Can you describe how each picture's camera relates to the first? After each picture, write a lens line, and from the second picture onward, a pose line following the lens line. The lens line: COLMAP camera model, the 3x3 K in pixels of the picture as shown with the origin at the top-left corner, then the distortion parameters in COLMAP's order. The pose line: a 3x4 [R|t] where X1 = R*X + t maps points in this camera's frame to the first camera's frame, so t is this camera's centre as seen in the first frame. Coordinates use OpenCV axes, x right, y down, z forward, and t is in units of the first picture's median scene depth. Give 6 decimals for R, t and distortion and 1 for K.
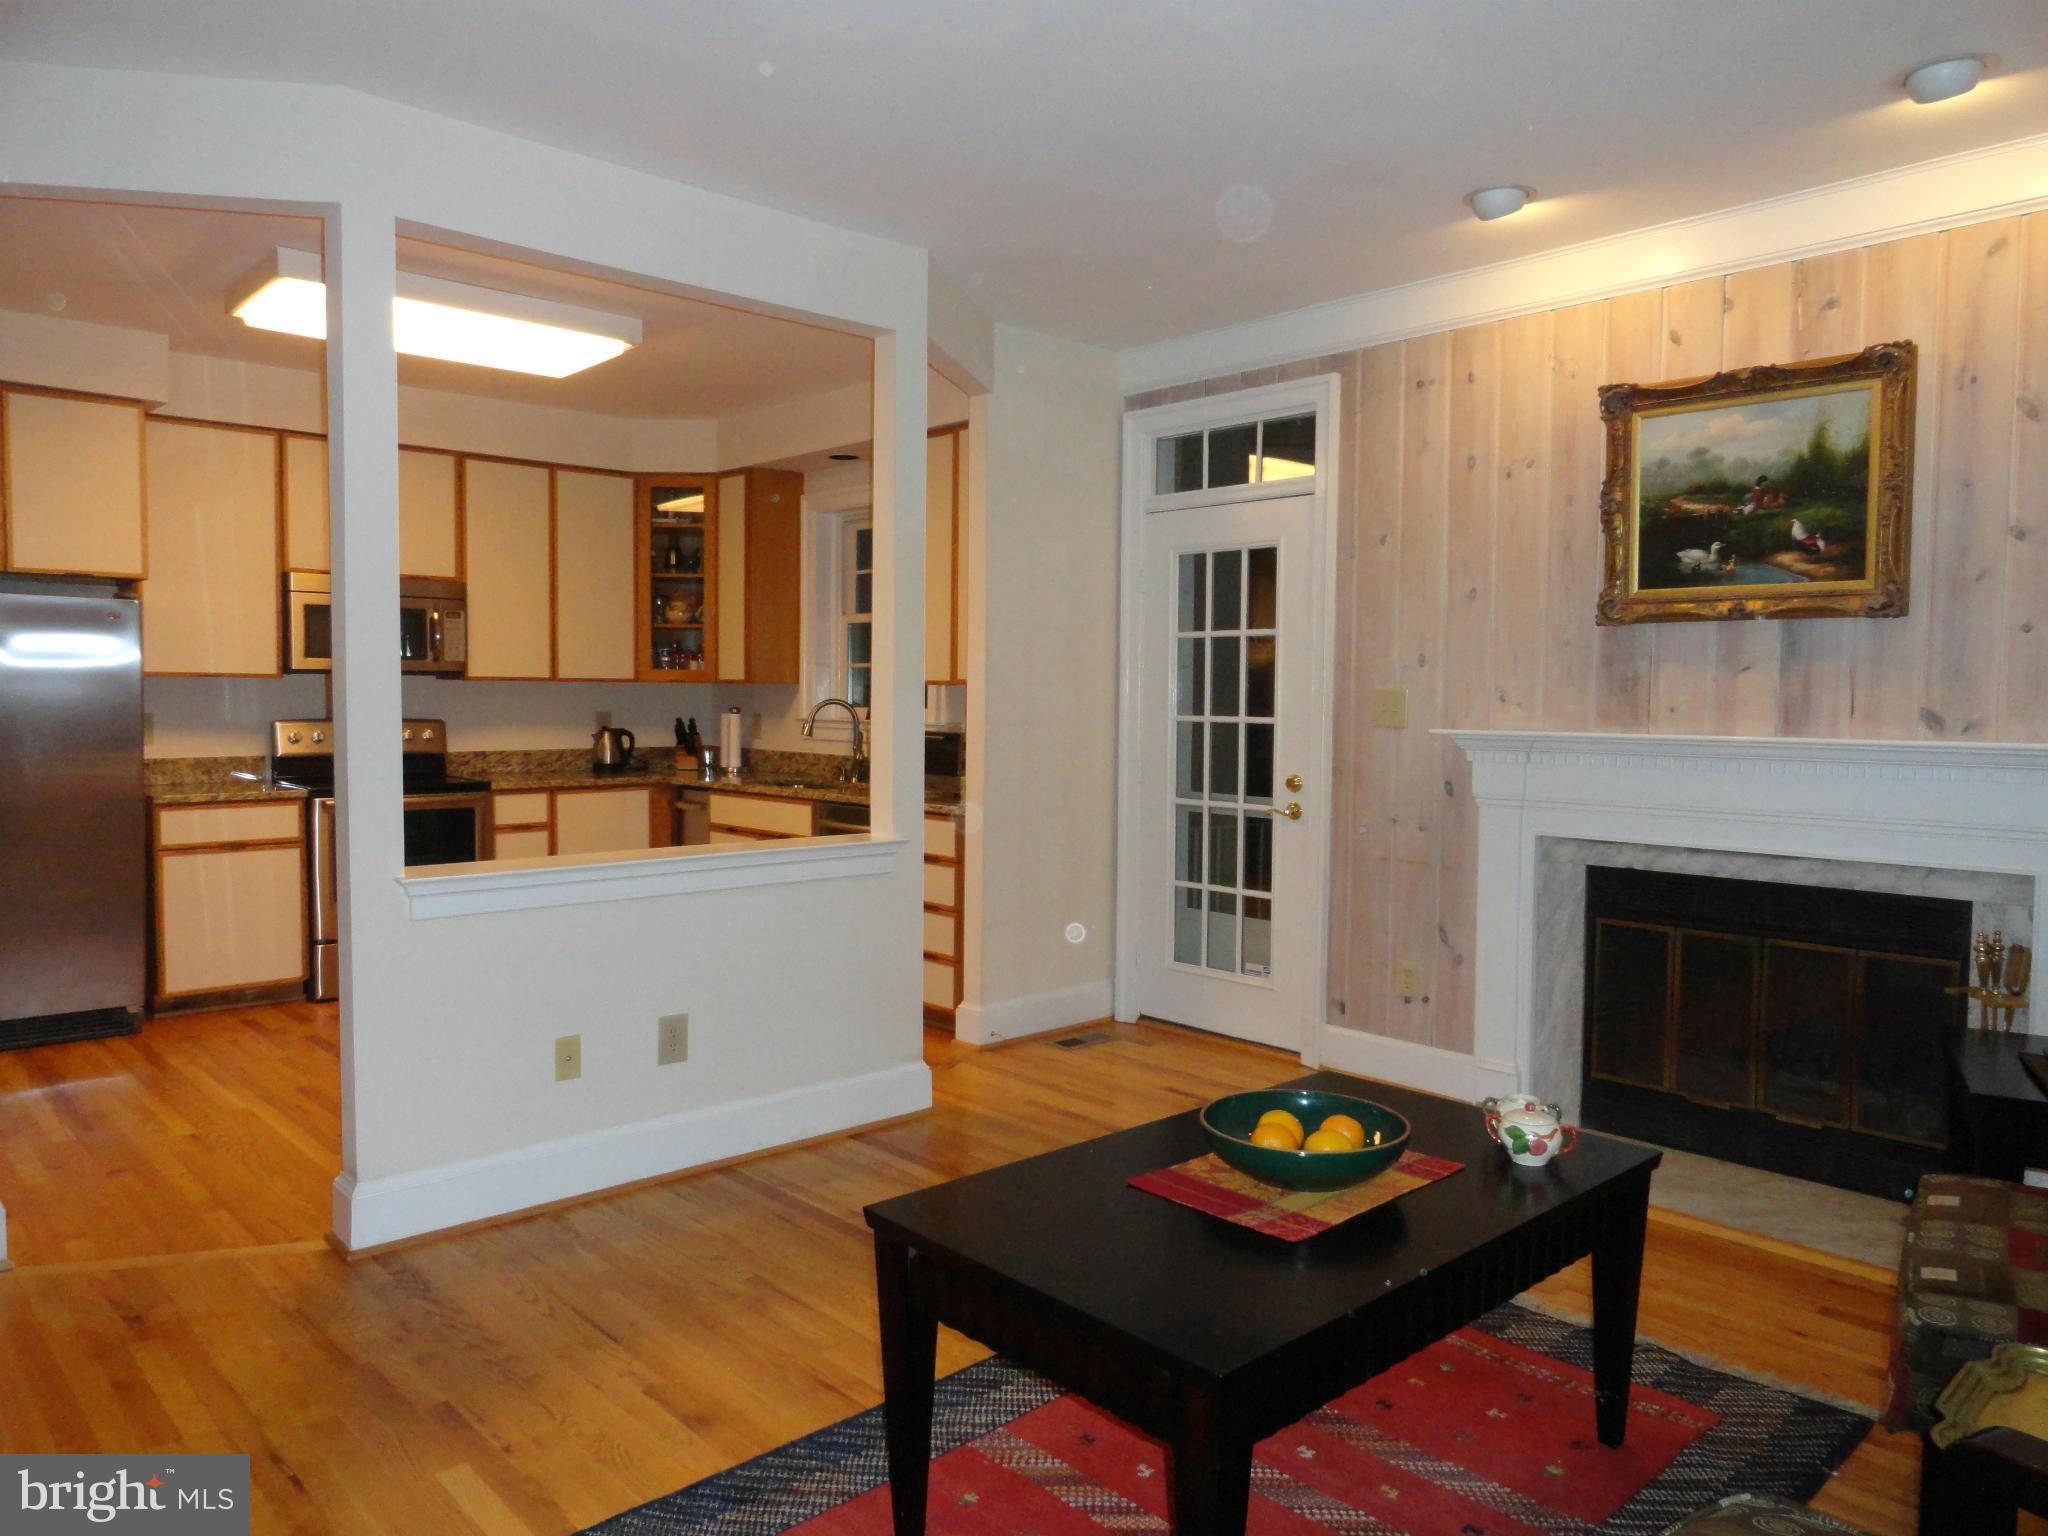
lens RADIAL K [[1404.1, 0, 1024.0], [0, 1404.1, 768.0], [0, 0, 1]] dist [-0.005066, 0.001216]
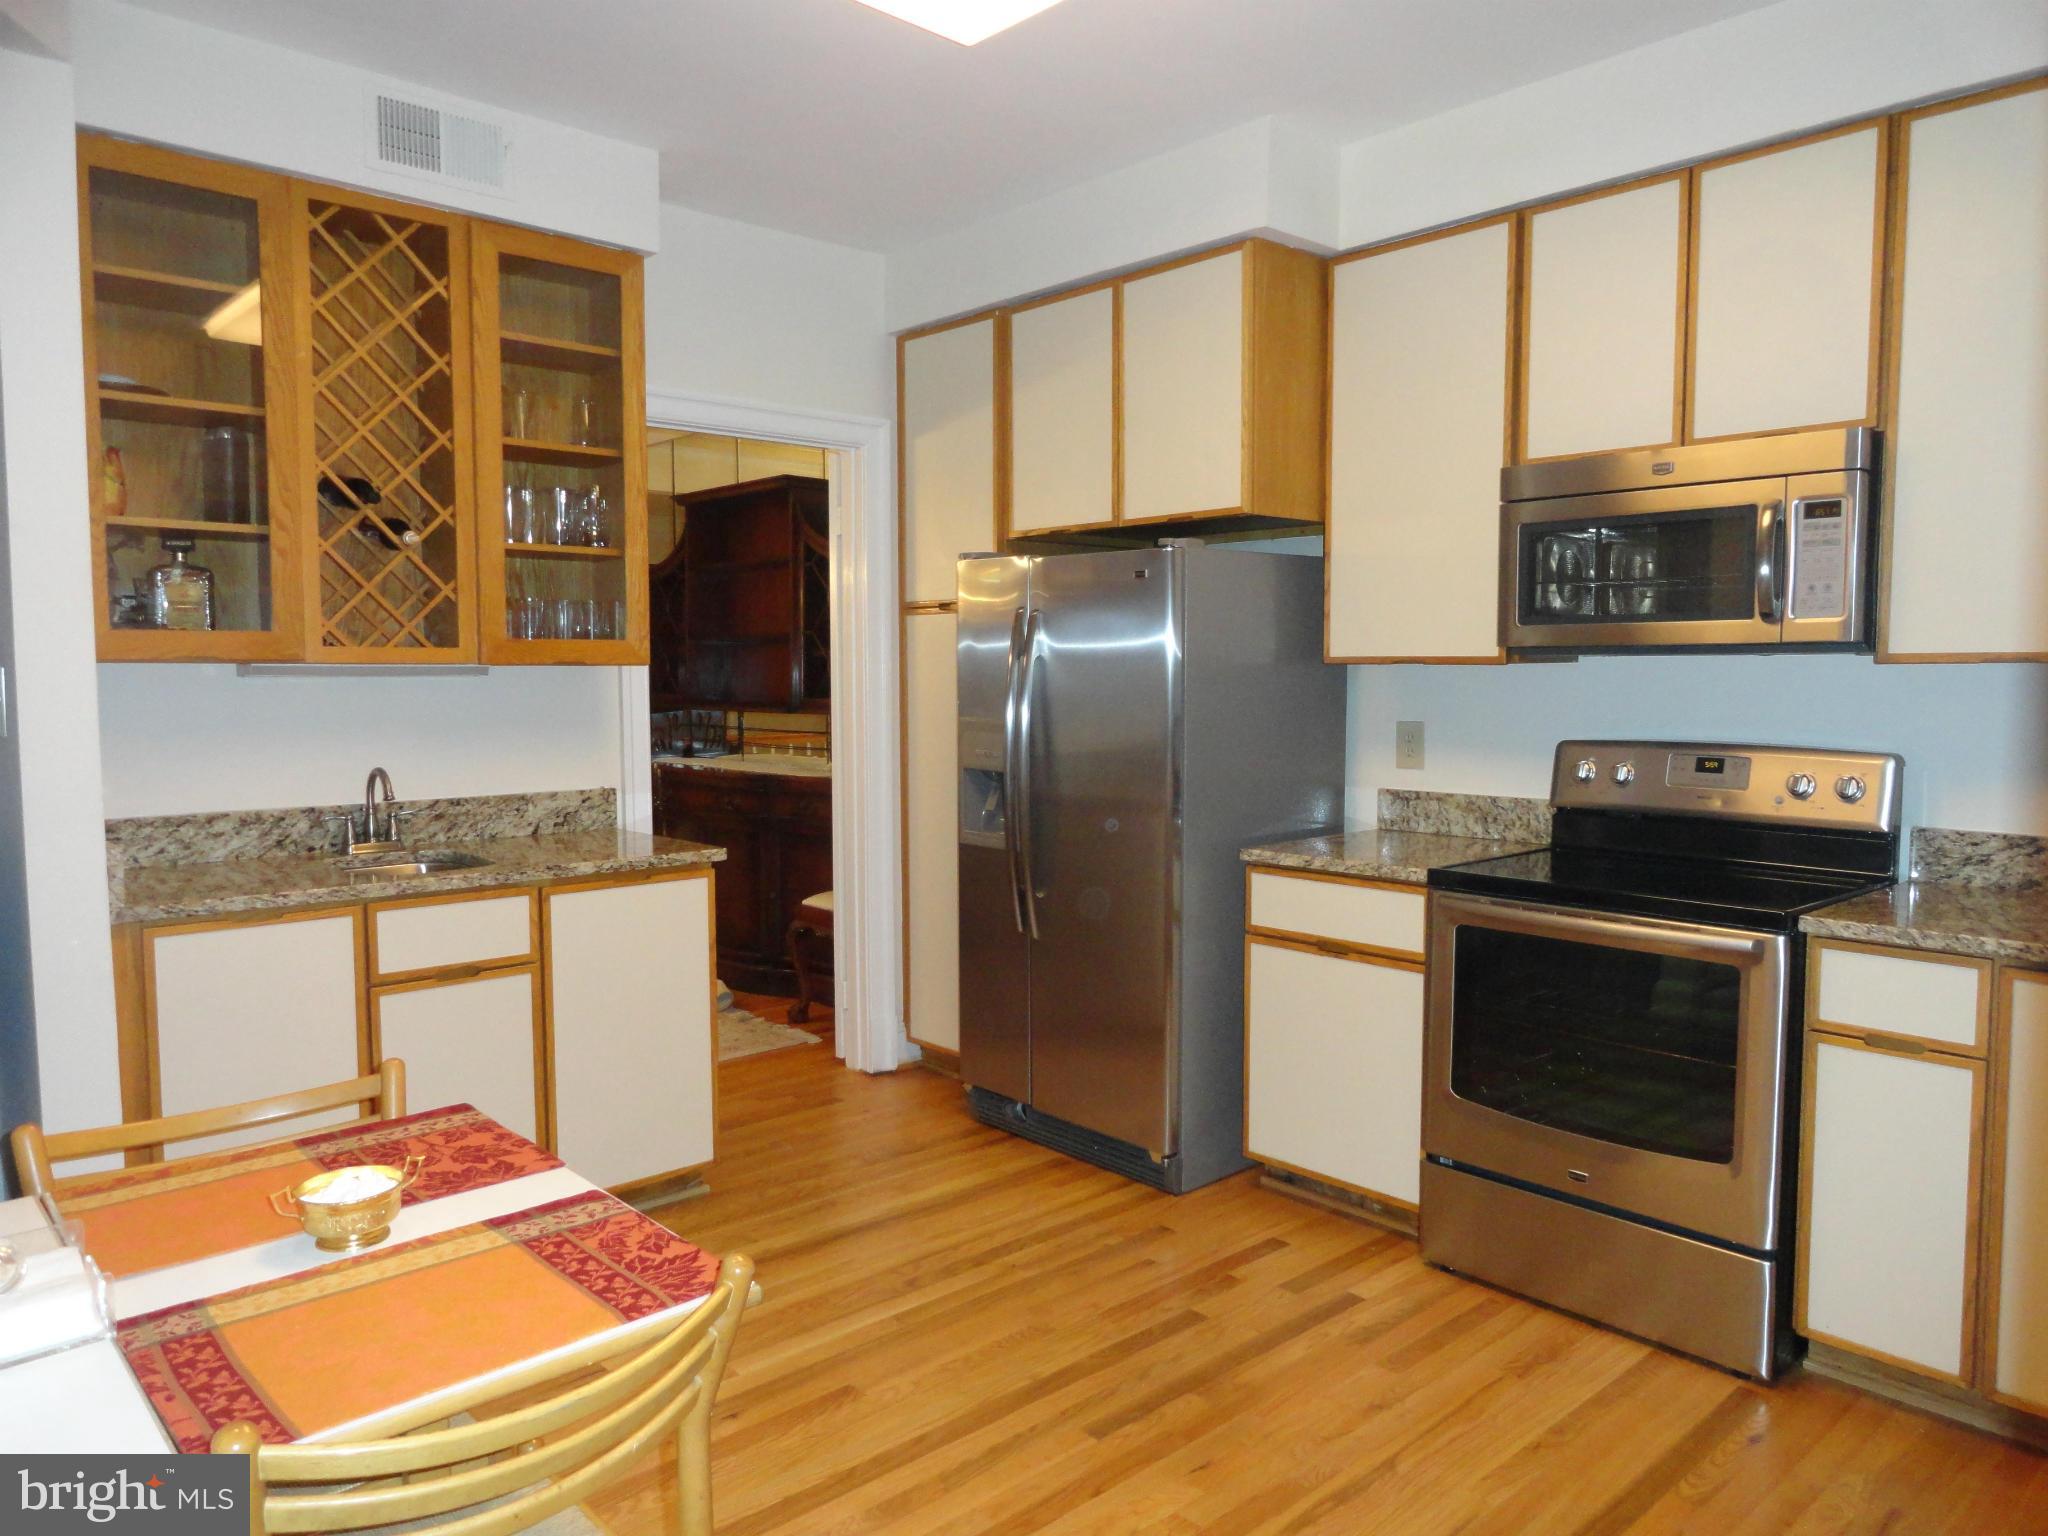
lens RADIAL K [[1404.1, 0, 1024.0], [0, 1404.1, 768.0], [0, 0, 1]] dist [-0.005066, 0.001216]
pose [[-0.007760, 0.062701, -0.998002, 0.028936], [-0.054864, 0.996502, 0.063033, -0.059533], [0.998464, 0.055243, -0.004293, 1.023855]]
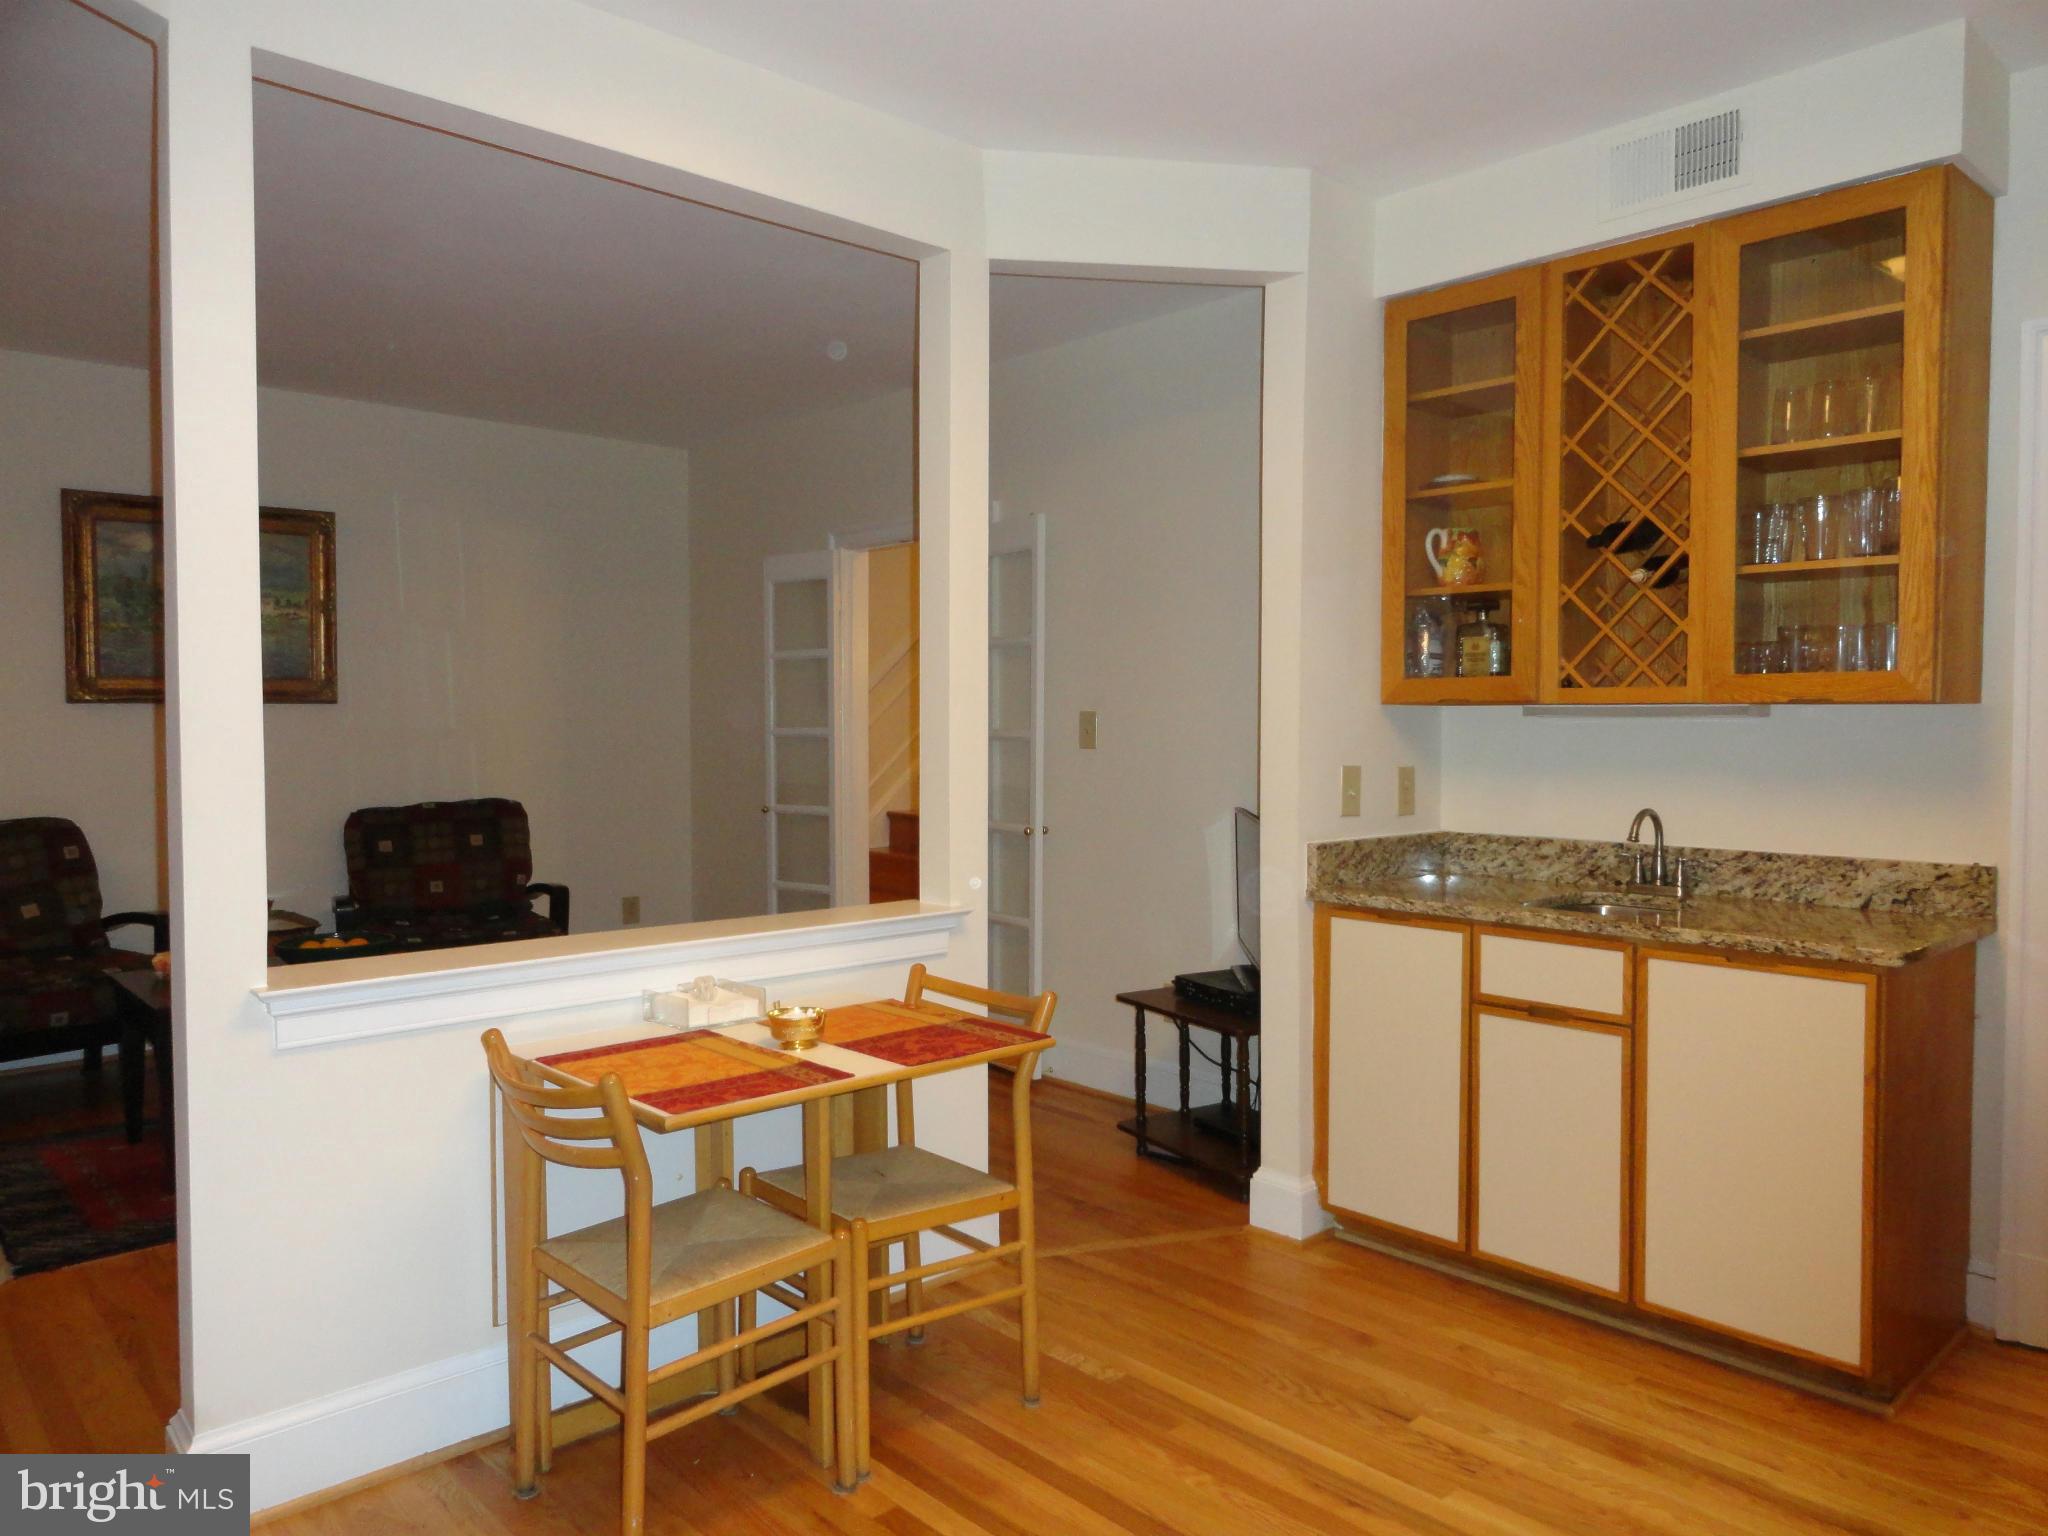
lens RADIAL K [[1394.8, 0, 1024.0], [0, 1394.8, 768.0], [0, 0, 1]] dist [0.000251, 0.001195]
pose [[-0.999955, -0.009187, 0.002223, -0.363986], [-0.008951, 0.995934, 0.089643, -0.077336], [-0.003038, 0.089619, -0.995971, 1.389617]]
